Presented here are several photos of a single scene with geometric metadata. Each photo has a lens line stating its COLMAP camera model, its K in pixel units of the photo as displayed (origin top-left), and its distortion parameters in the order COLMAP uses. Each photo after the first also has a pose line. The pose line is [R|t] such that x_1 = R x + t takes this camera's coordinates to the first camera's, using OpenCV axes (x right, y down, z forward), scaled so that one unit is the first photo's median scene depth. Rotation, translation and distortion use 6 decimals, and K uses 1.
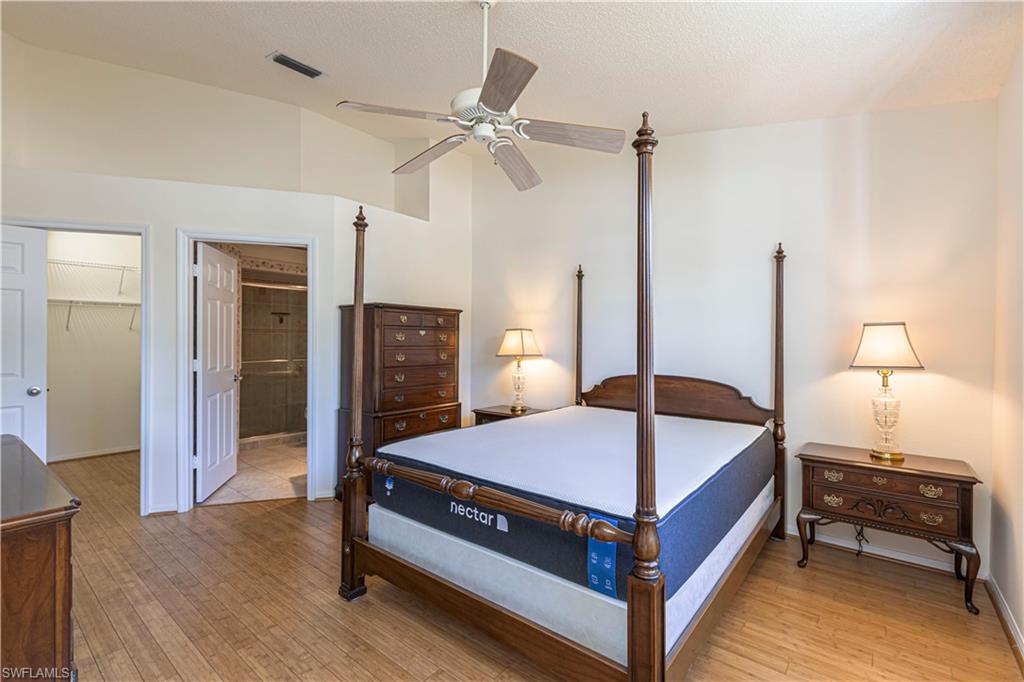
lens RADIAL K [[457.3, 0, 516.5], [0, 457.3, 340.2], [0, 0, 1]] dist [0.009348, -0.000880]
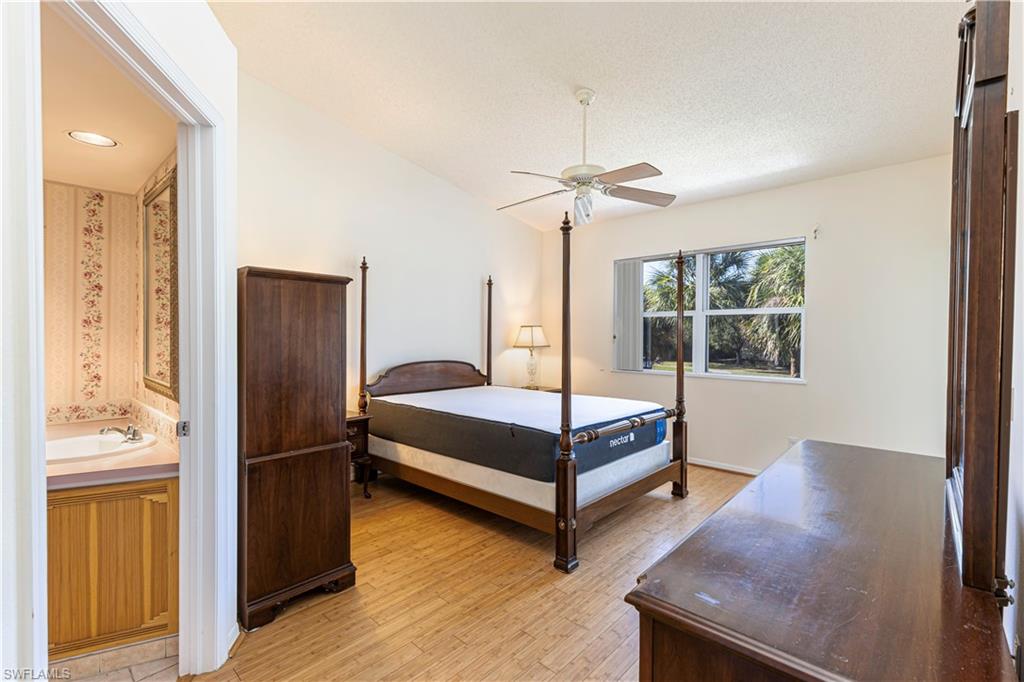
lens RADIAL K [[457.3, 0, 516.5], [0, 457.3, 340.2], [0, 0, 1]] dist [0.009348, -0.000880]
pose [[0.052947, -0.013467, 0.998507, -1.301253], [-0.008987, 0.999862, 0.013962, -0.000374], [-0.998557, -0.009713, 0.052818, 0.959058]]
